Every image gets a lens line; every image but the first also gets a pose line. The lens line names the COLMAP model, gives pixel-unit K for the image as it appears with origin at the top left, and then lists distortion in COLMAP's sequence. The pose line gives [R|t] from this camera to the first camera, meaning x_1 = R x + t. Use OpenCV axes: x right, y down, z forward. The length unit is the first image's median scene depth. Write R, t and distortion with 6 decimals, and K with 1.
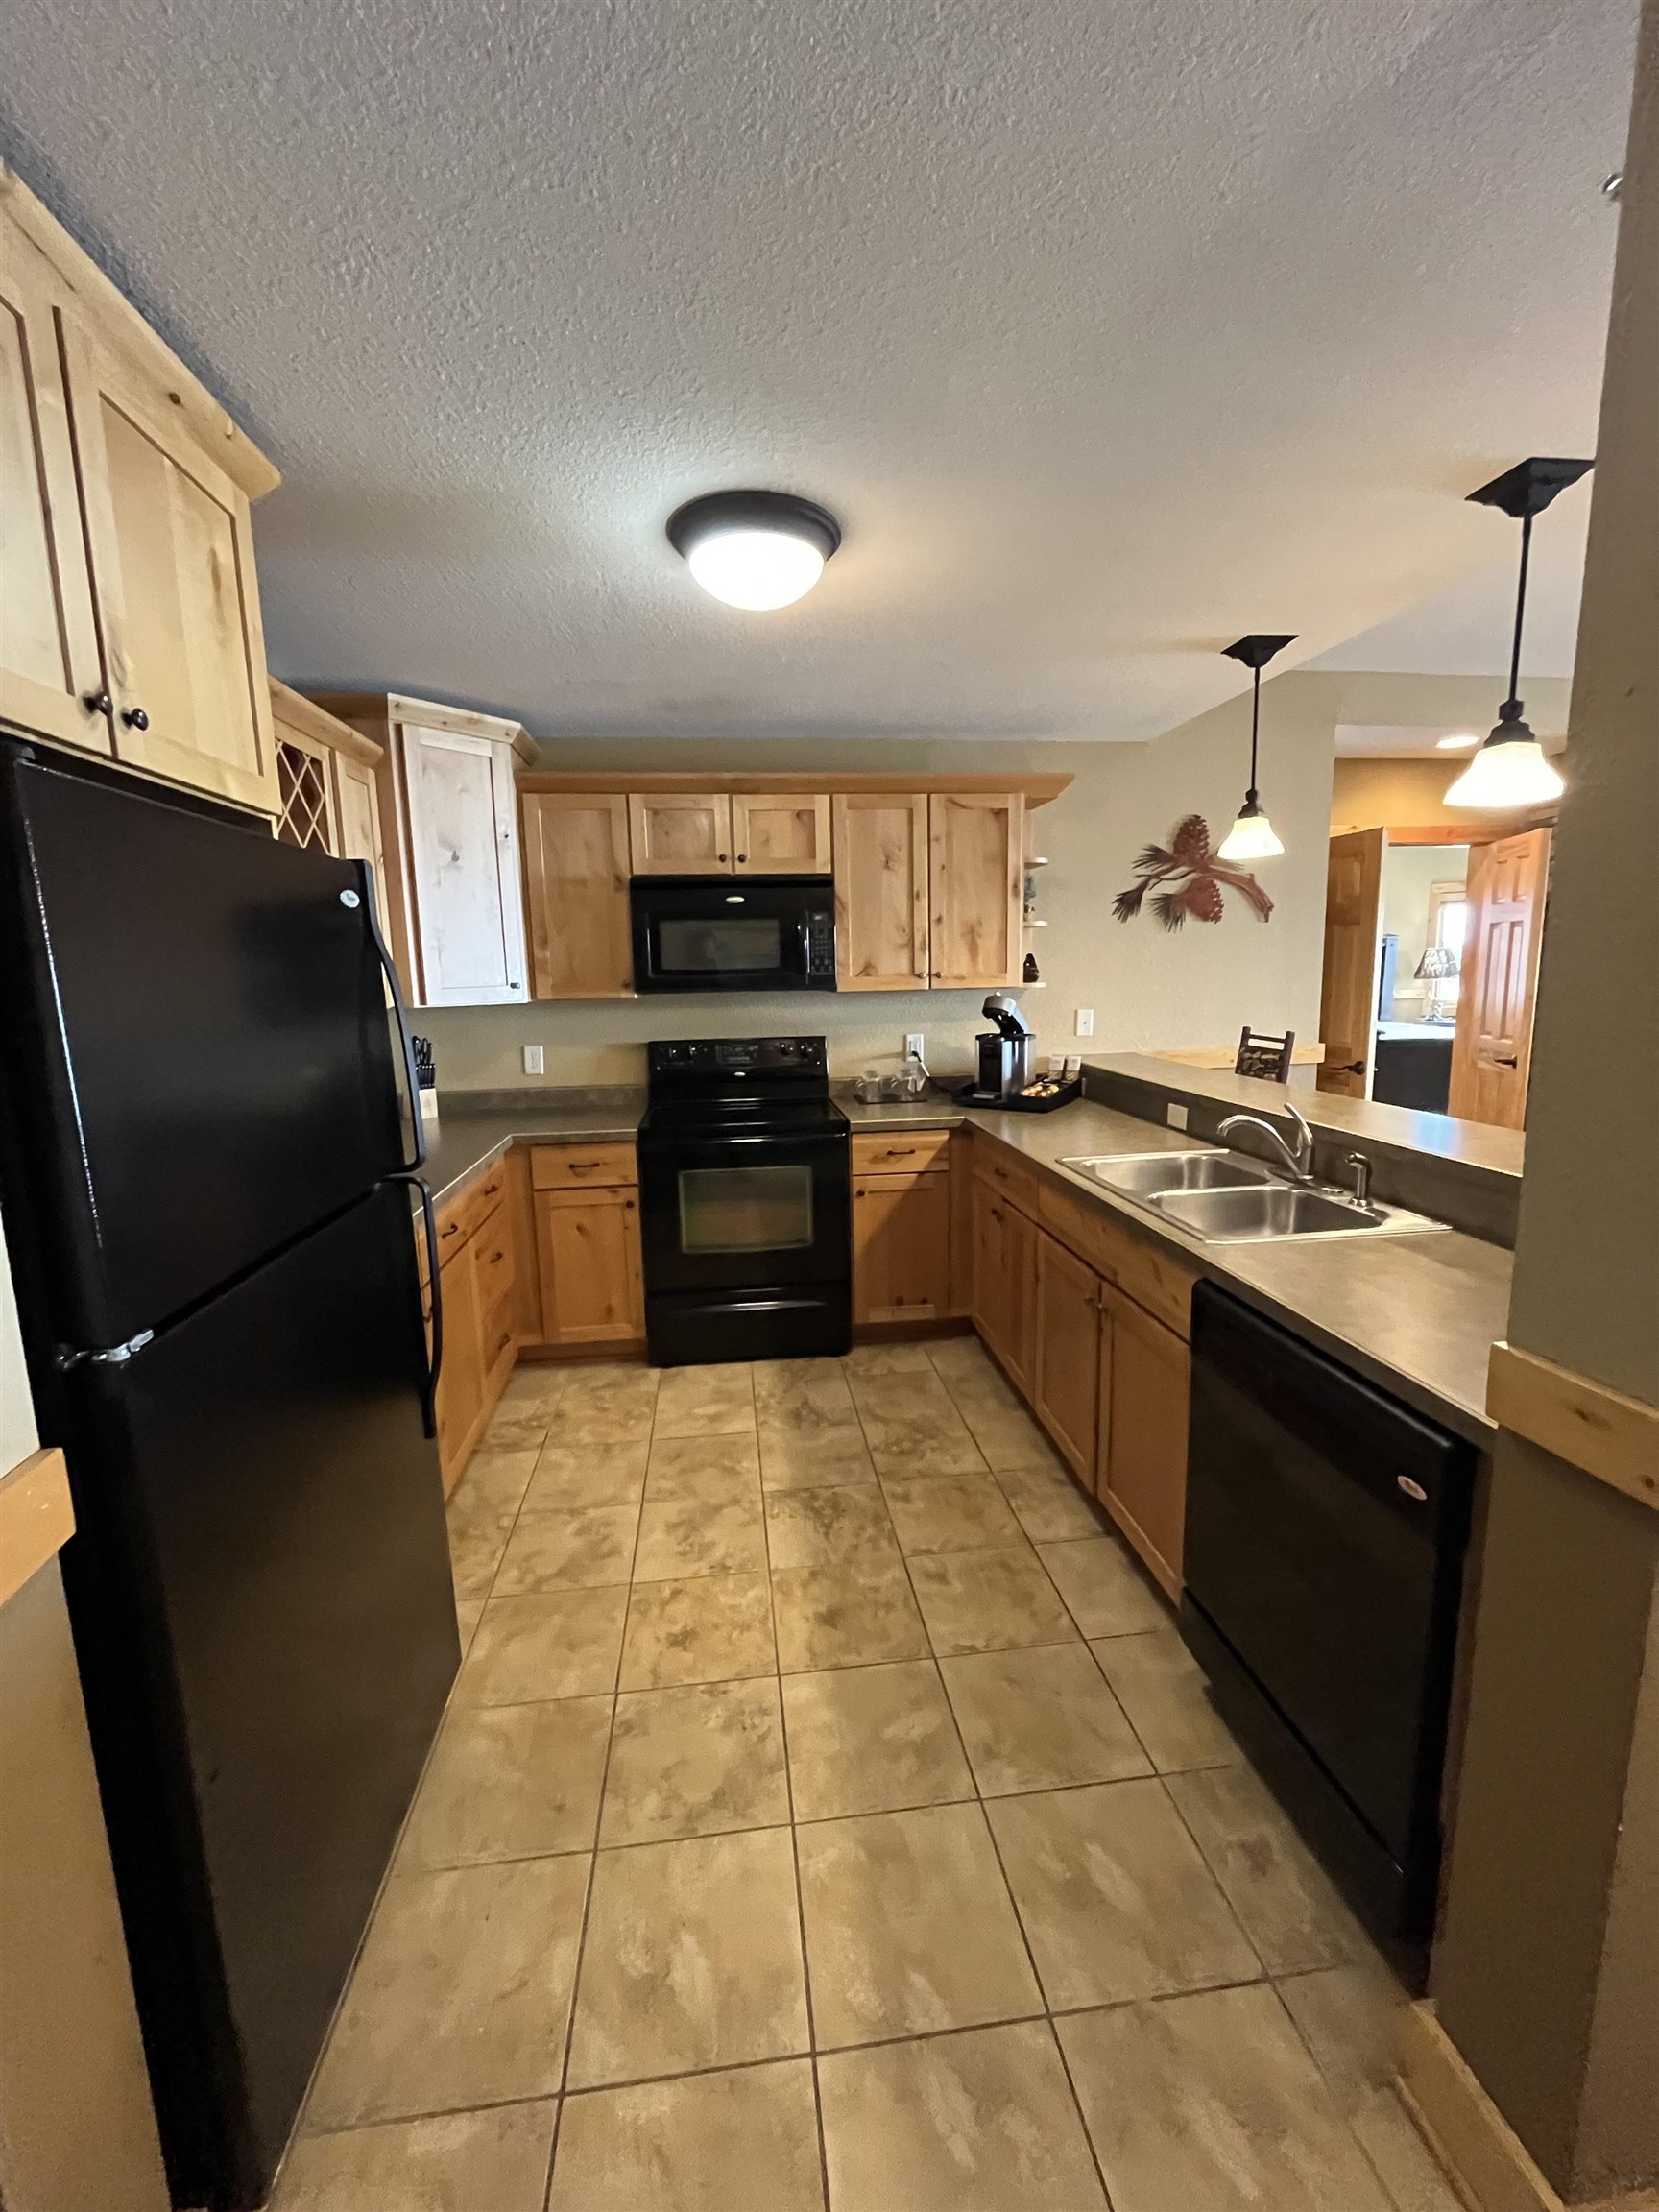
lens RADIAL K [[894.1, 0, 829.5], [0, 894.1, 1106.0], [0, 0, 1]] dist [0.000029, 0.000188]
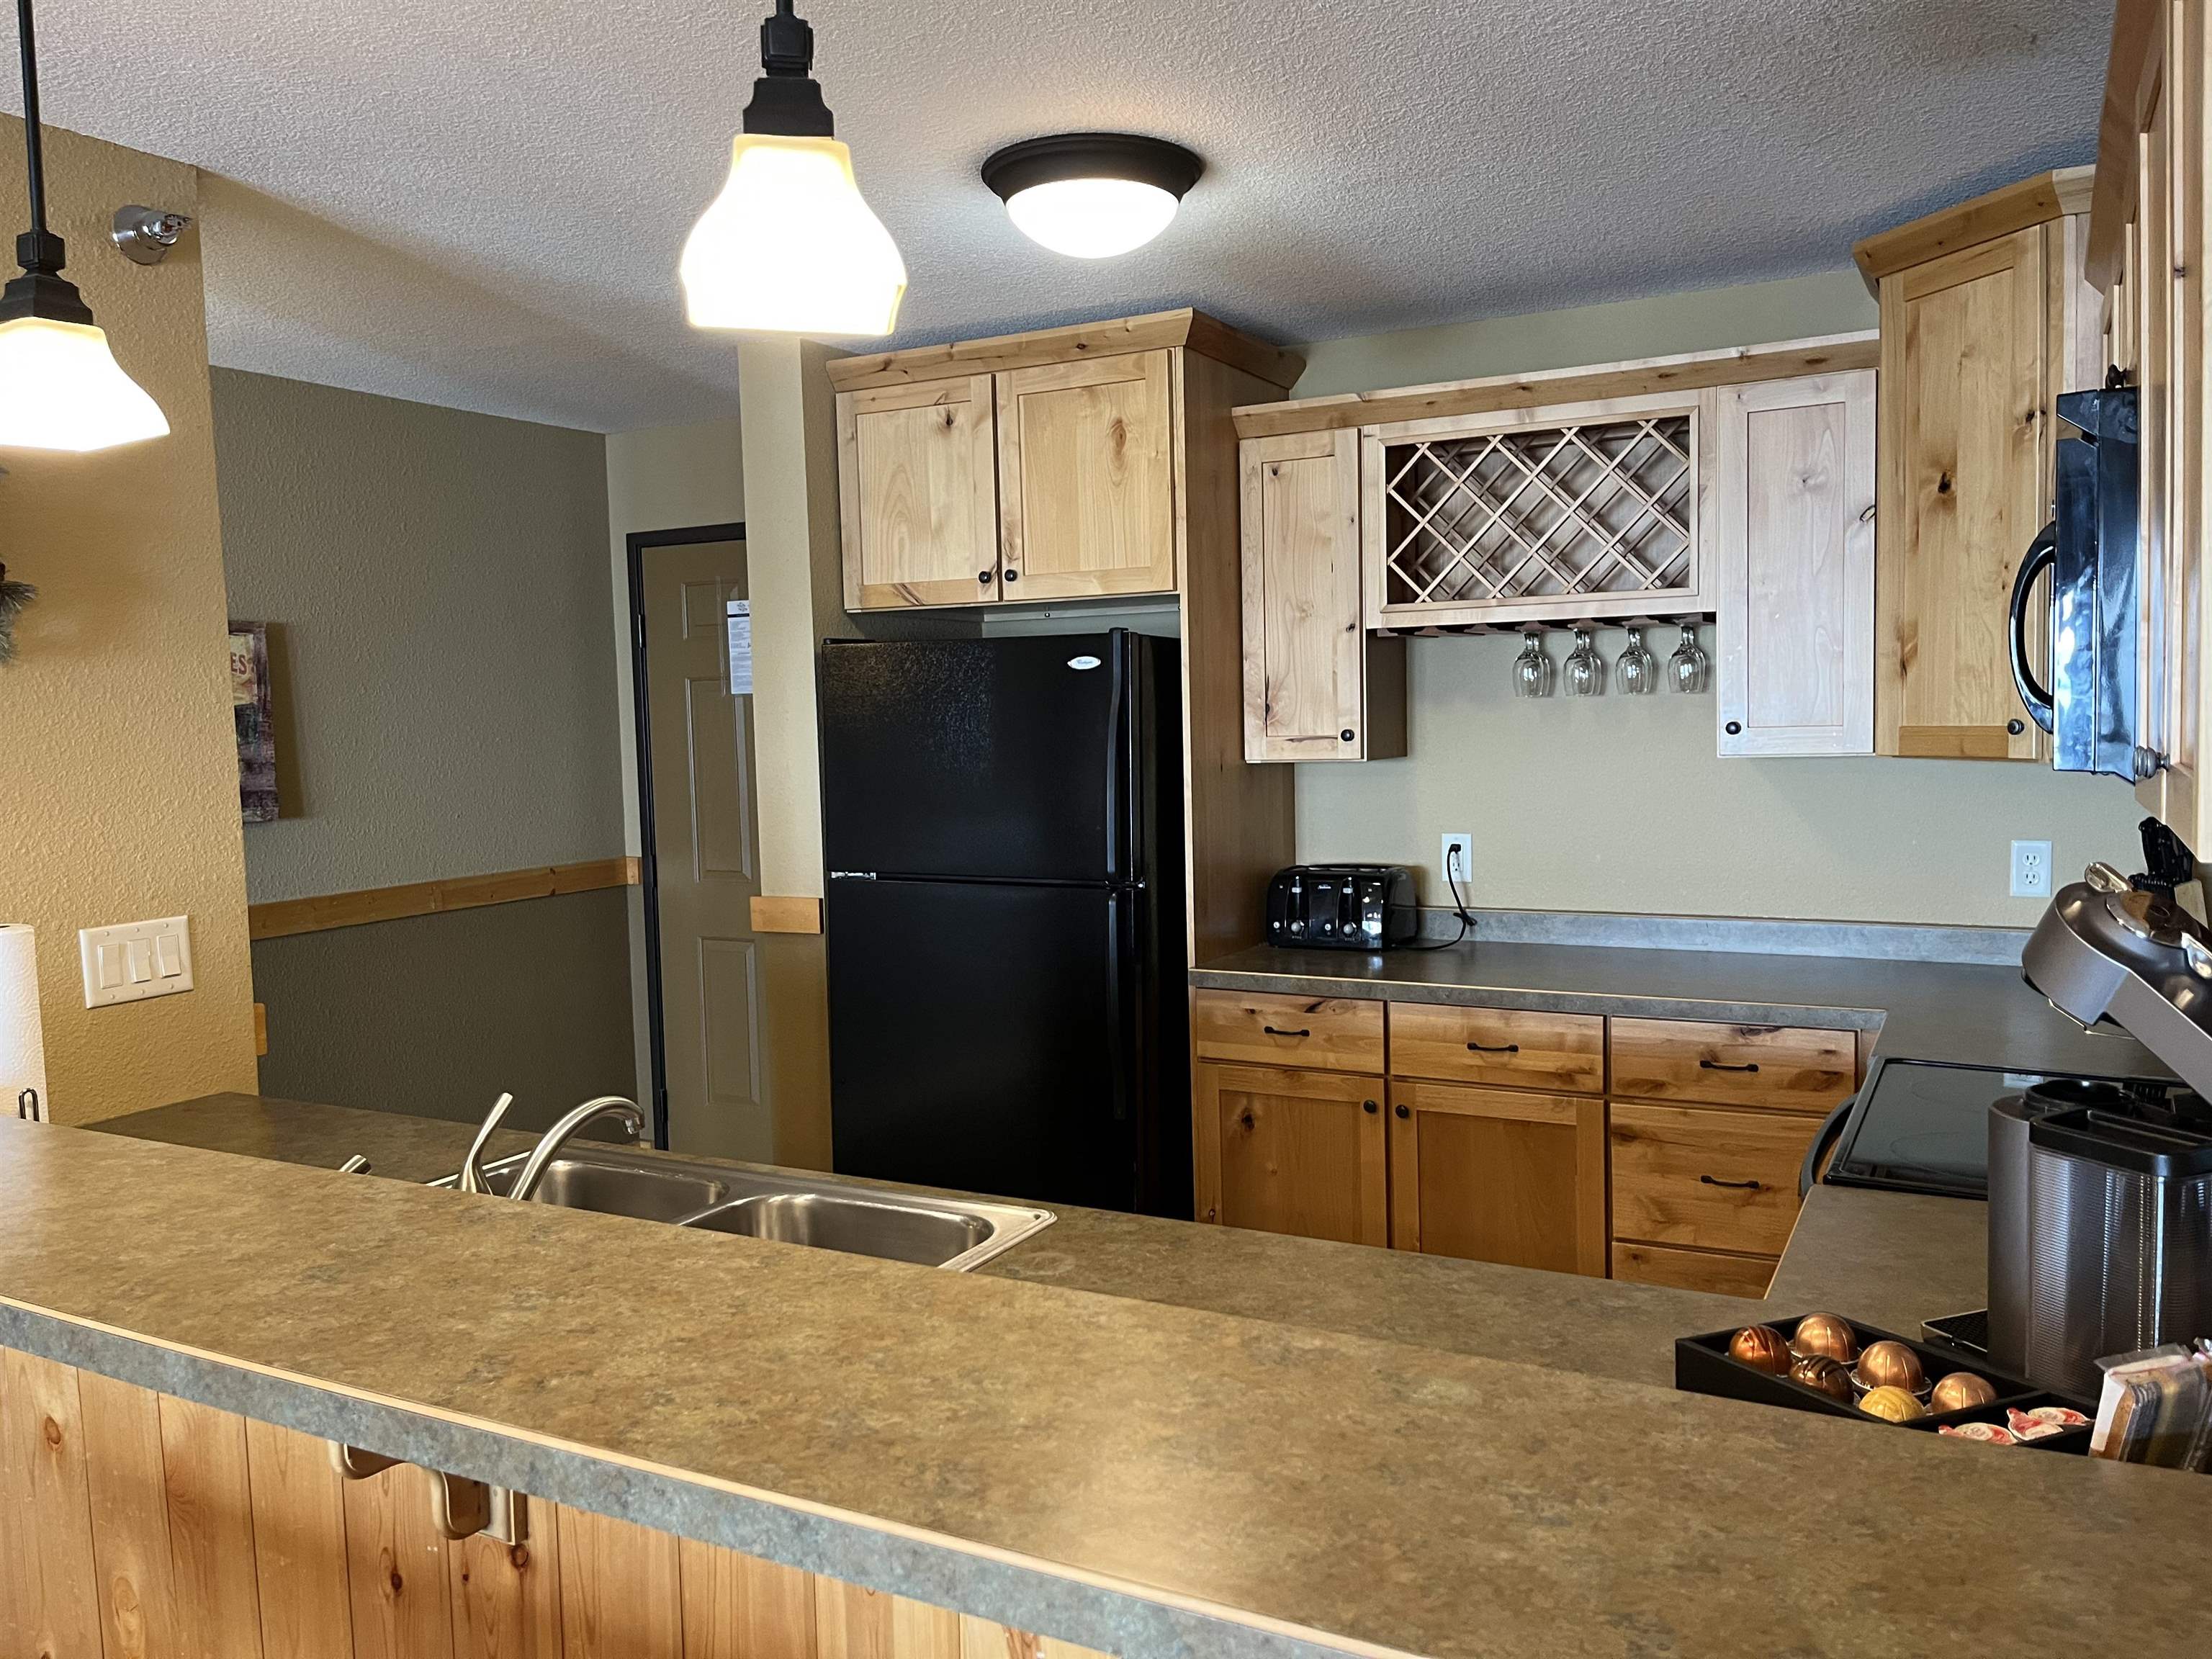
lens RADIAL K [[1671.8, 0, 1106.0], [0, 1671.8, 829.5], [0, 0, 1]] dist [0.068176, -0.105675]
pose [[-0.584680, 0.096851, -0.805462, 0.639193], [-0.088103, 0.979396, 0.181719, -0.194515], [0.806466, 0.177211, -0.564101, 1.082959]]
